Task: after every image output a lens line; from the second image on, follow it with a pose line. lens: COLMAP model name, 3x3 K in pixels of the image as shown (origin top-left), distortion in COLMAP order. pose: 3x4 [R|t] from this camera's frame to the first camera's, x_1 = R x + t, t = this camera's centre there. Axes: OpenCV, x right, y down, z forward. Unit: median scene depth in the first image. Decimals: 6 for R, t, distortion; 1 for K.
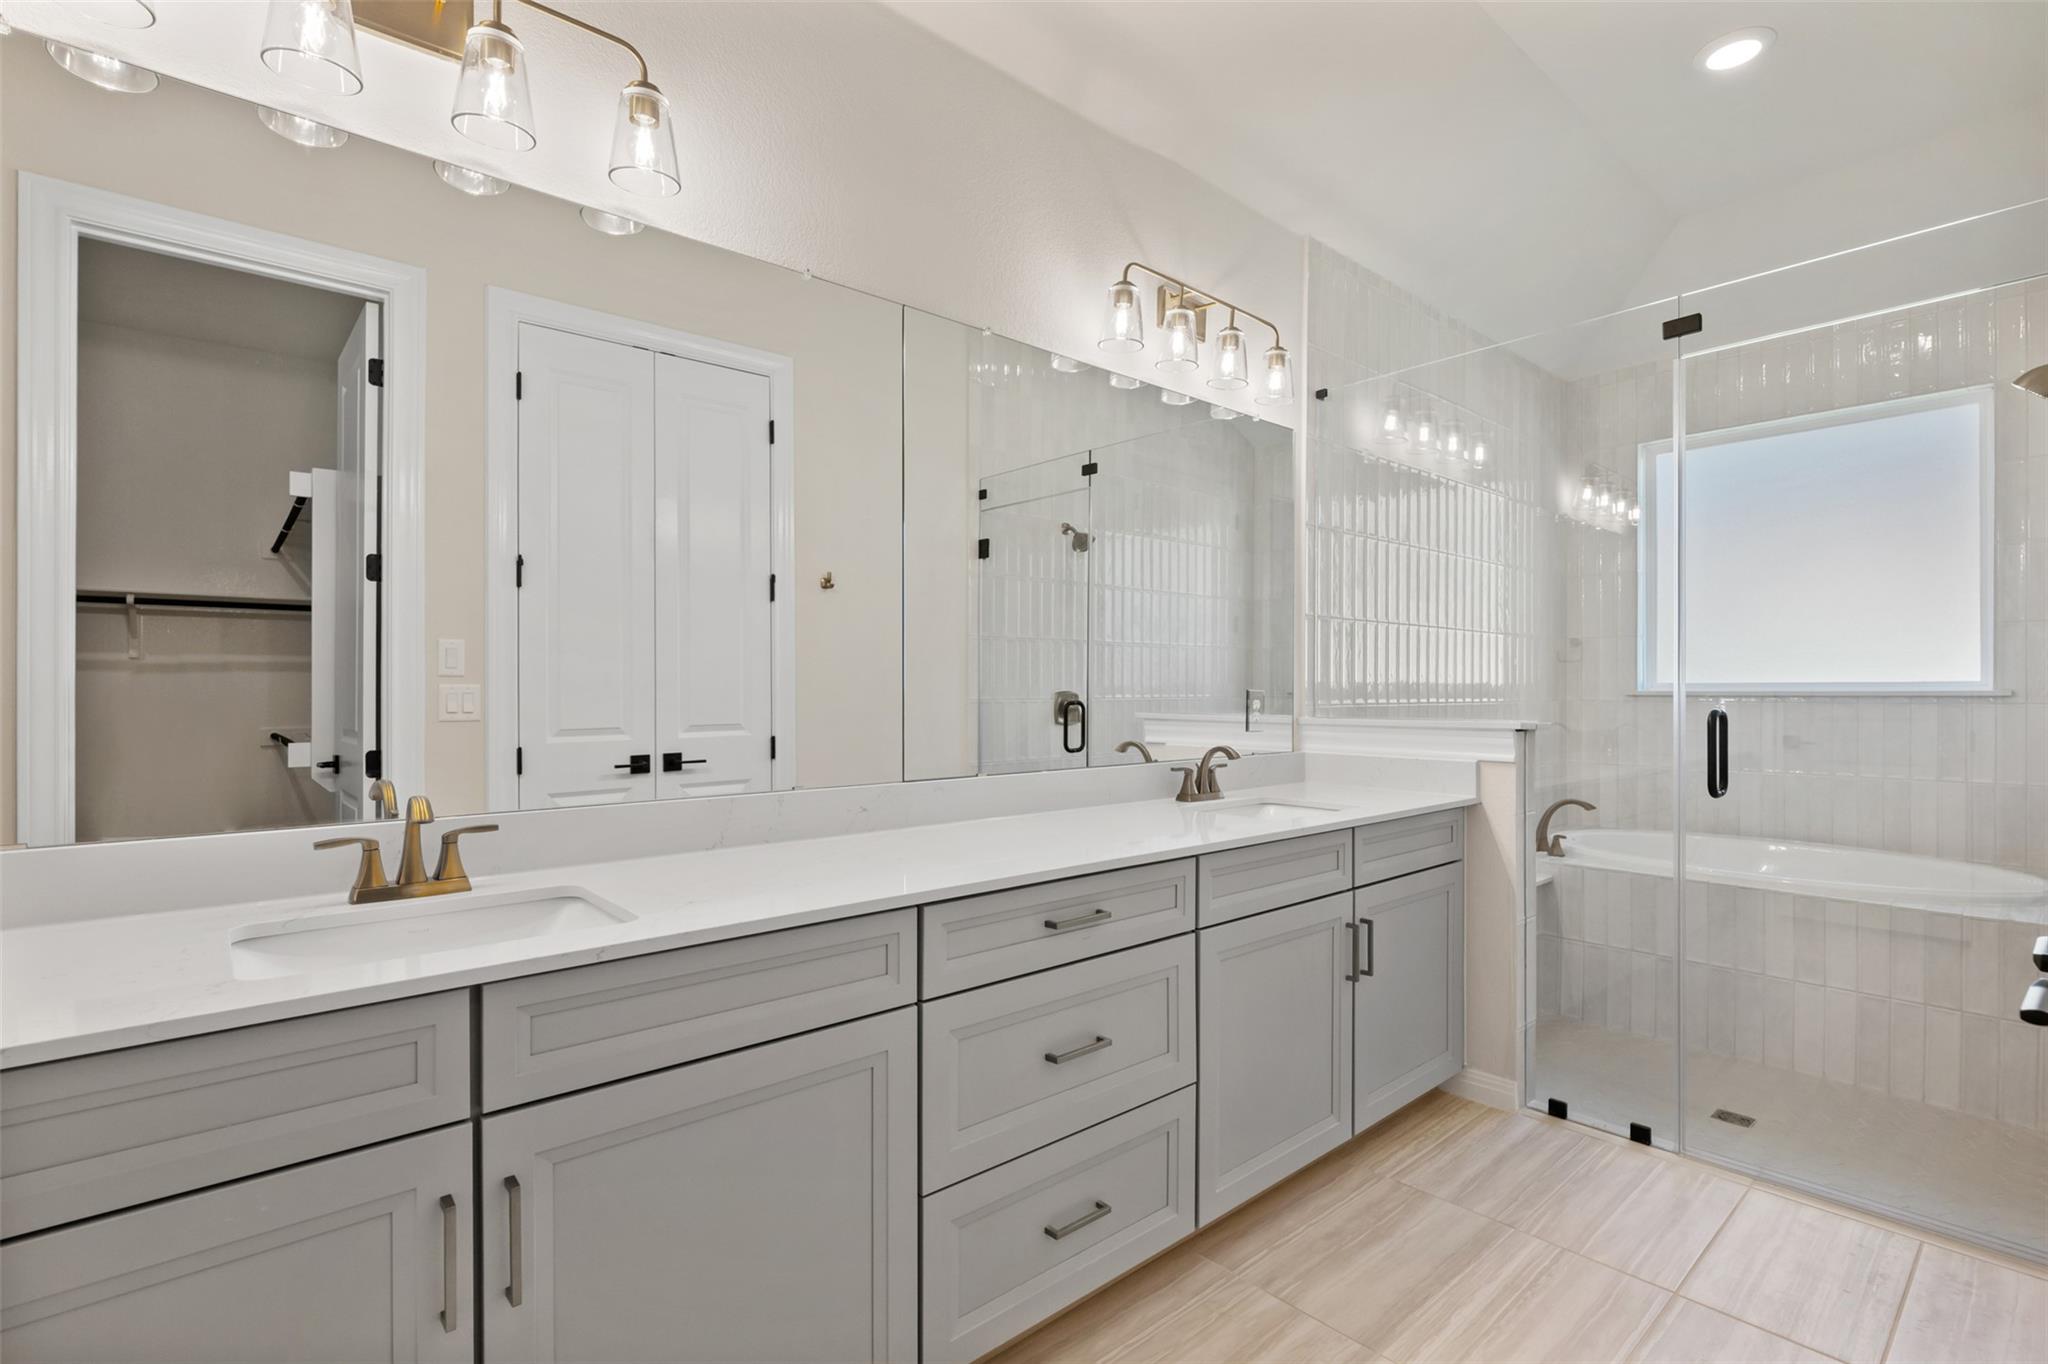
lens RADIAL K [[927.0, 0, 1017.4], [0, 927.0, 695.1], [0, 0, 1]] dist [-0.001977, 0.001076]
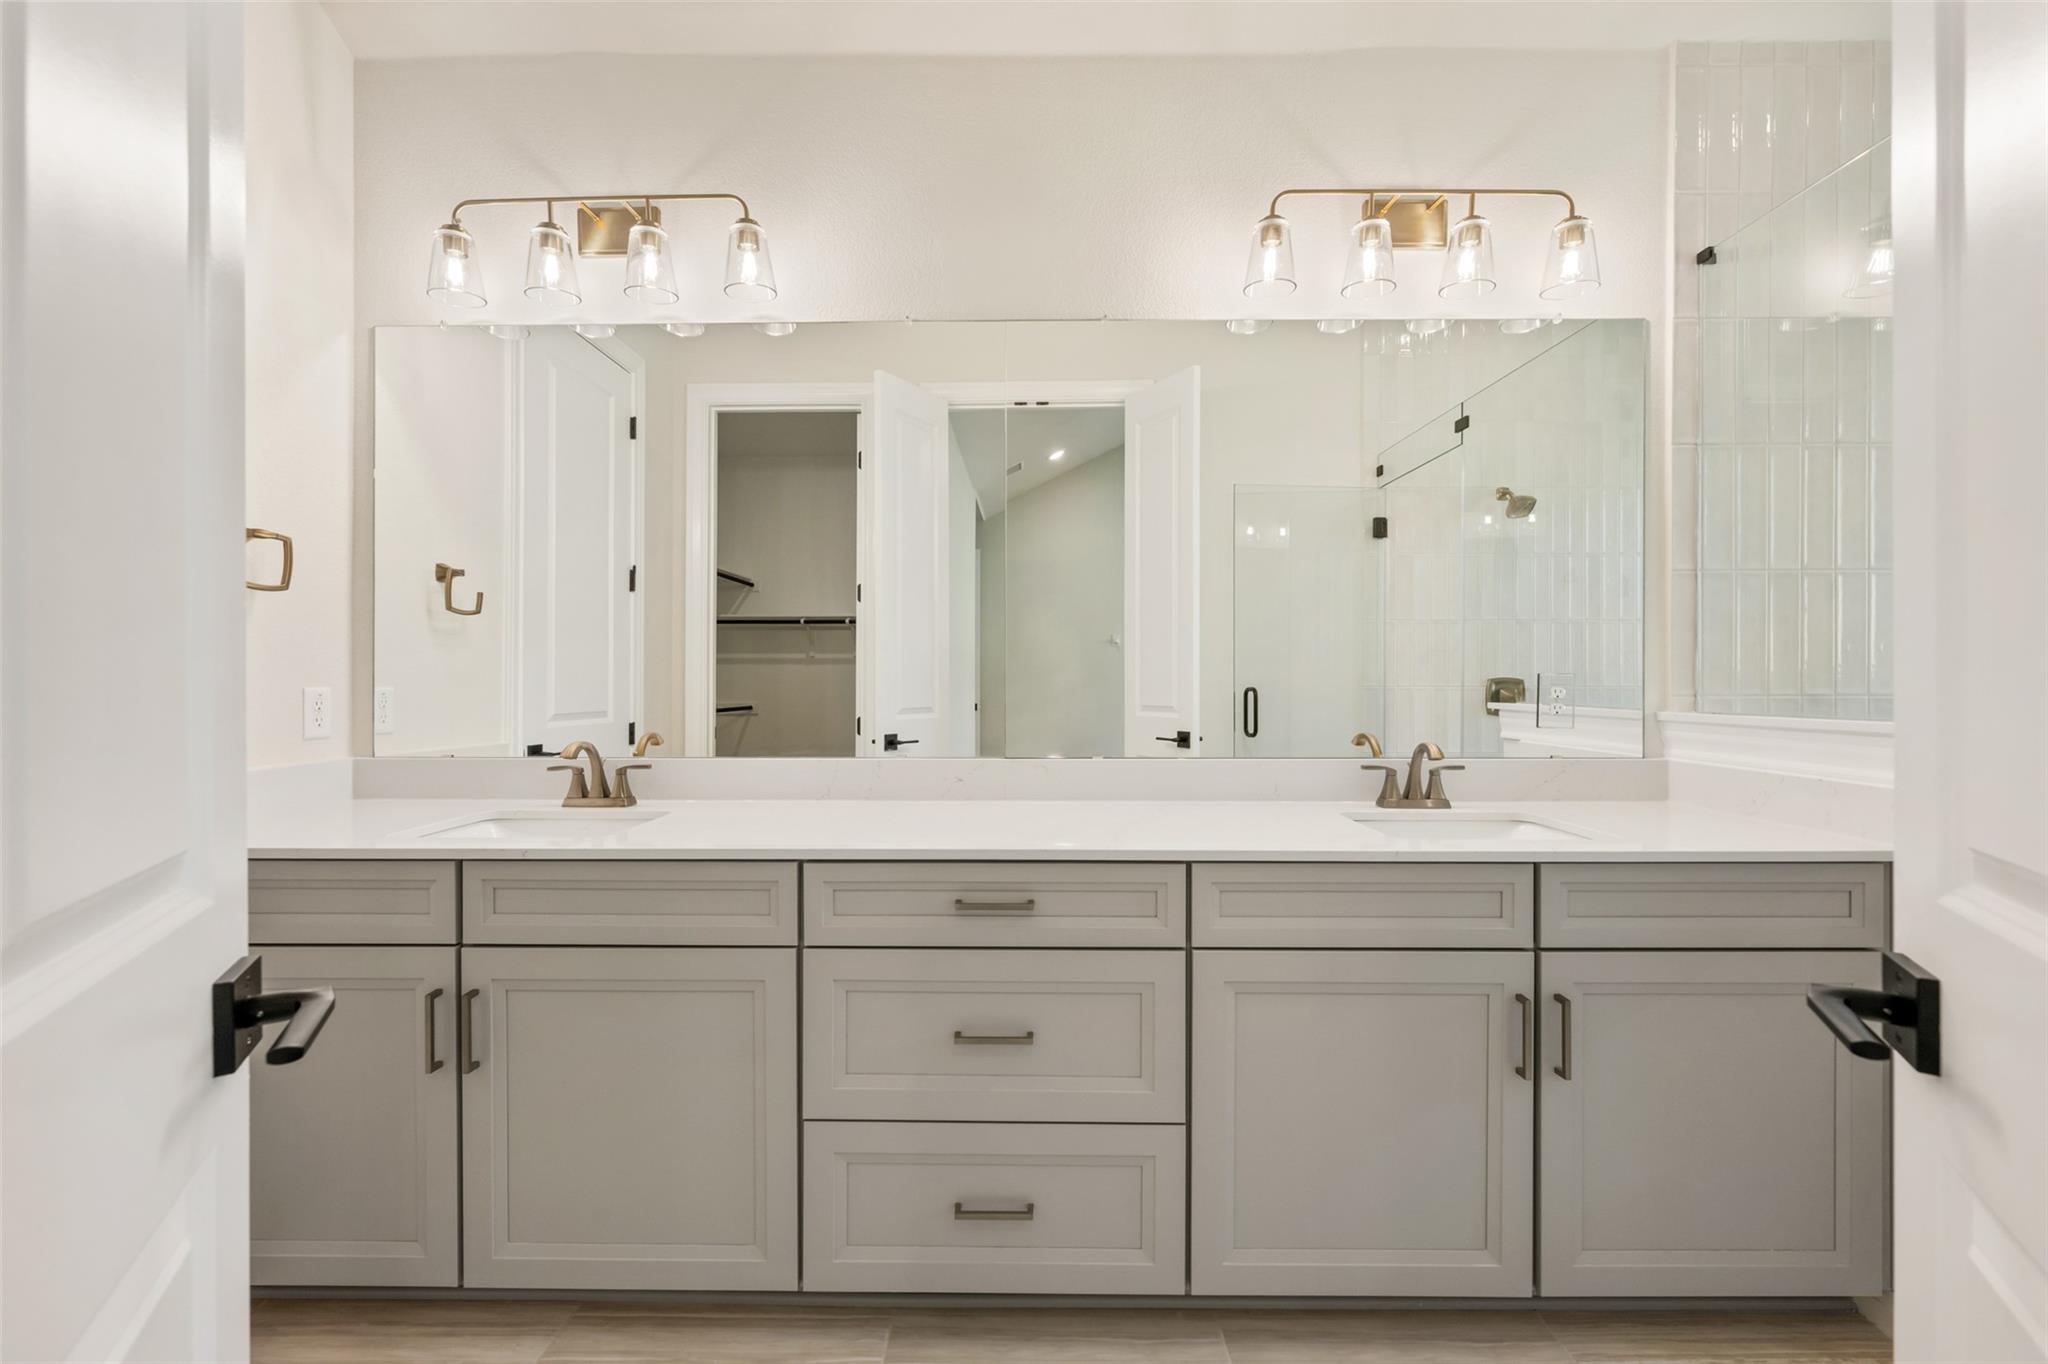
lens RADIAL K [[812.1, 0, 1052.7], [0, 812.1, 682.9], [0, 0, 1]] dist [-0.003494, 0.000806]
pose [[0.758004, 0.003985, -0.652237, 0.429604], [-0.003585, 0.999992, 0.001943, 0.002584], [0.652240, 0.000866, 0.758012, 0.247976]]
